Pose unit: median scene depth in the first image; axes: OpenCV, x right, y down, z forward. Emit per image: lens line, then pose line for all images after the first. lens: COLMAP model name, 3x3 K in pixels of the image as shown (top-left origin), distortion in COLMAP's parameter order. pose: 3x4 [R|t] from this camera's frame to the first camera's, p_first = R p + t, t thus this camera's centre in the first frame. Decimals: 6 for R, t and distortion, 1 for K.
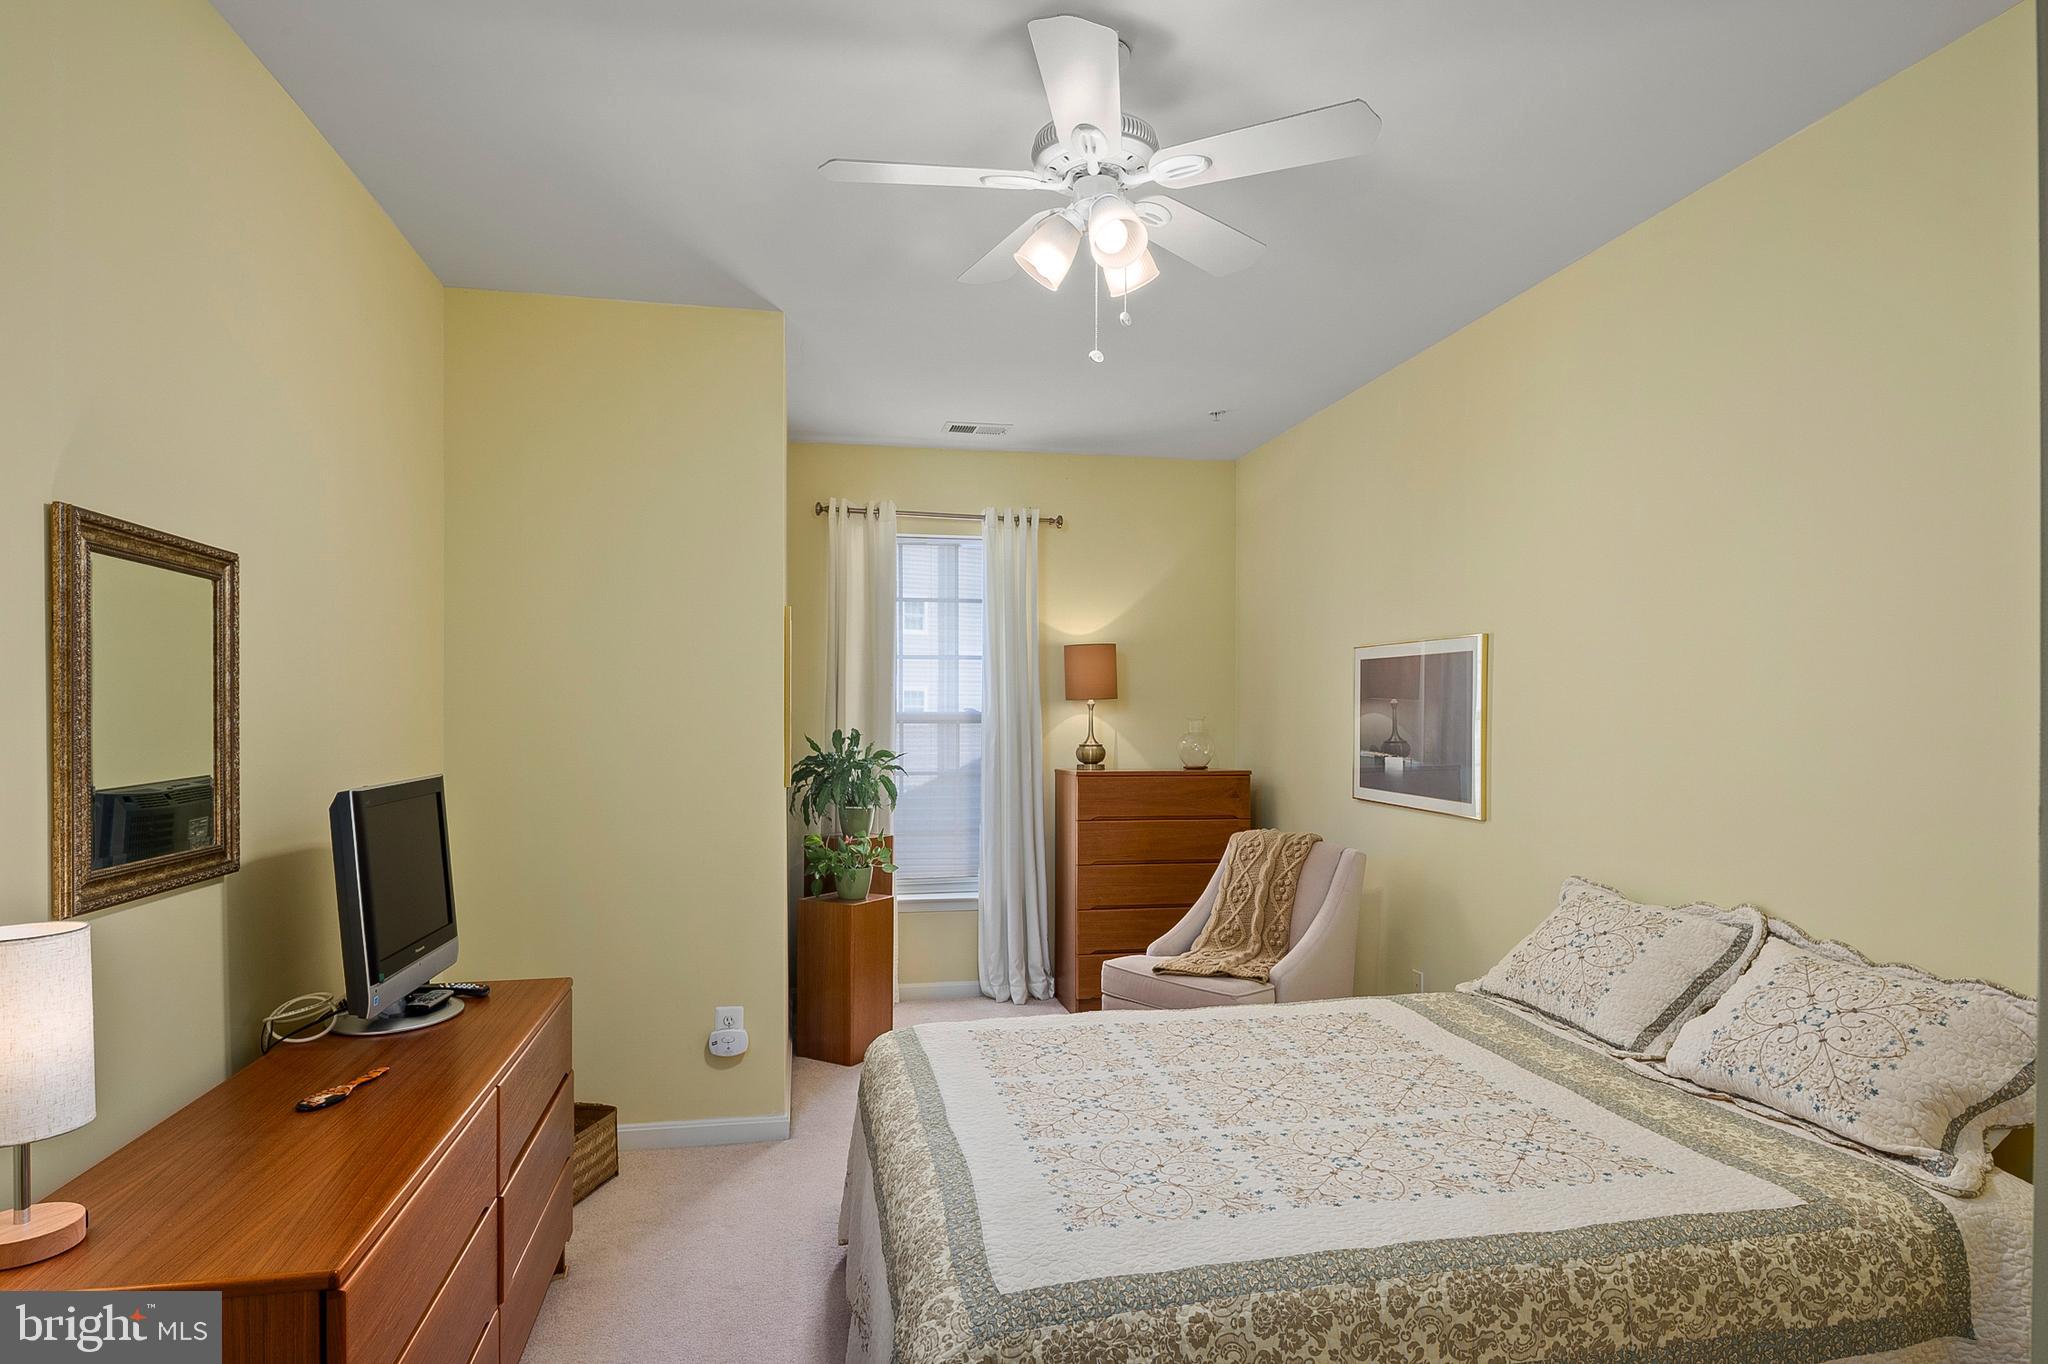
lens RADIAL K [[1111.8, 0, 1045.2], [0, 1111.8, 729.6], [0, 0, 1]] dist [-0.008530, -0.000547]
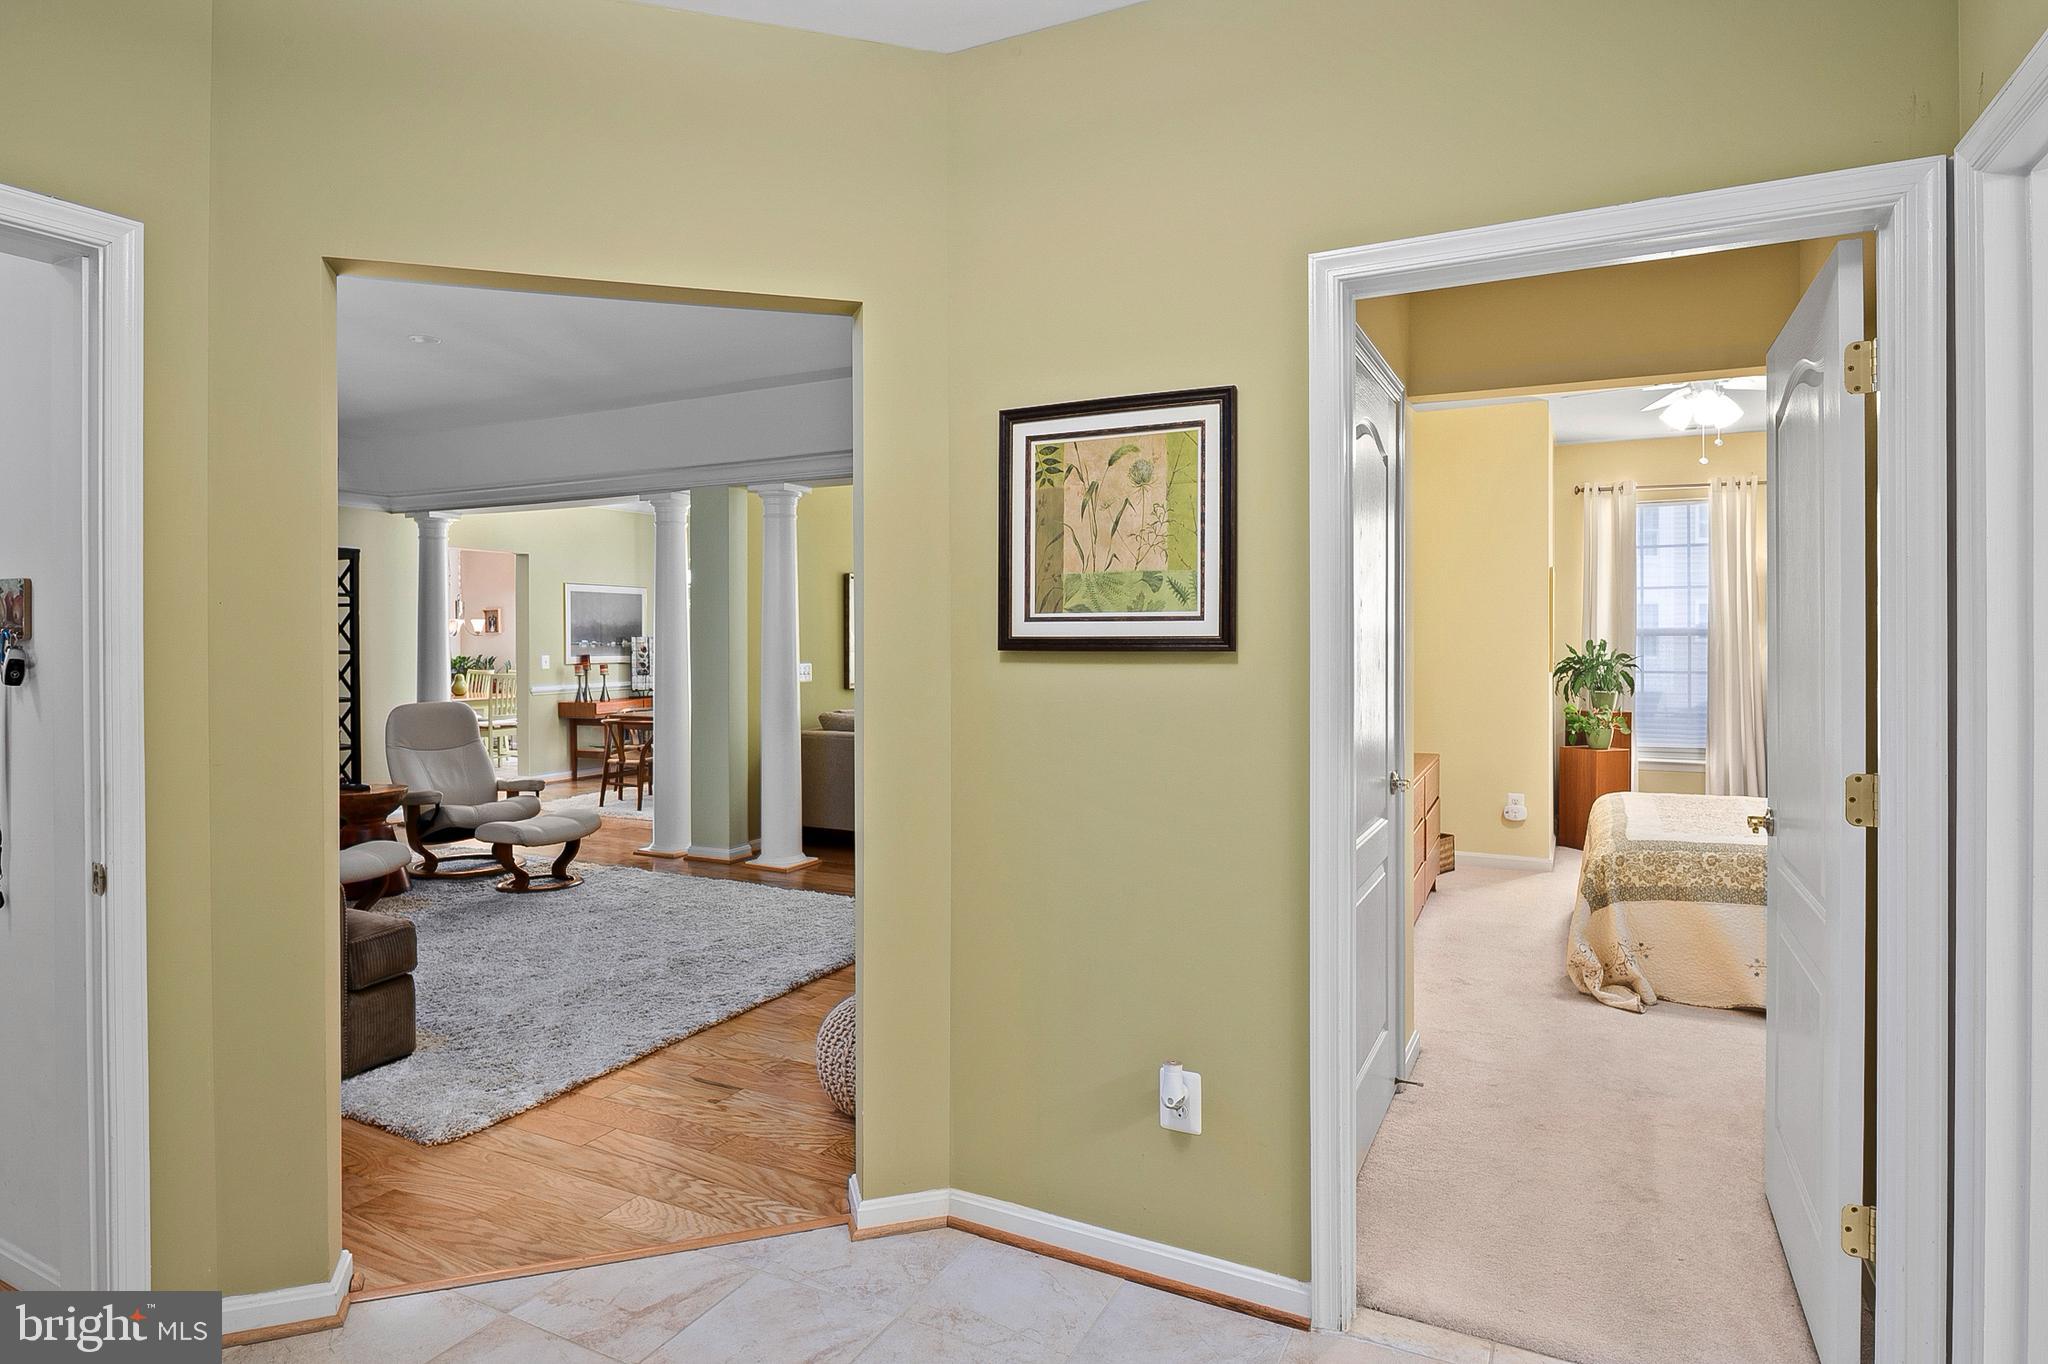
lens RADIAL K [[1111.8, 0, 1017.2], [0, 1111.8, 638.8], [0, 0, 1]] dist [-0.008530, -0.000547]
pose [[0.772092, -0.002835, -0.635505, 0.168191], [-0.002900, 0.999964, -0.007984, 0.012847], [0.635504, 0.008007, 0.772056, -0.647304]]
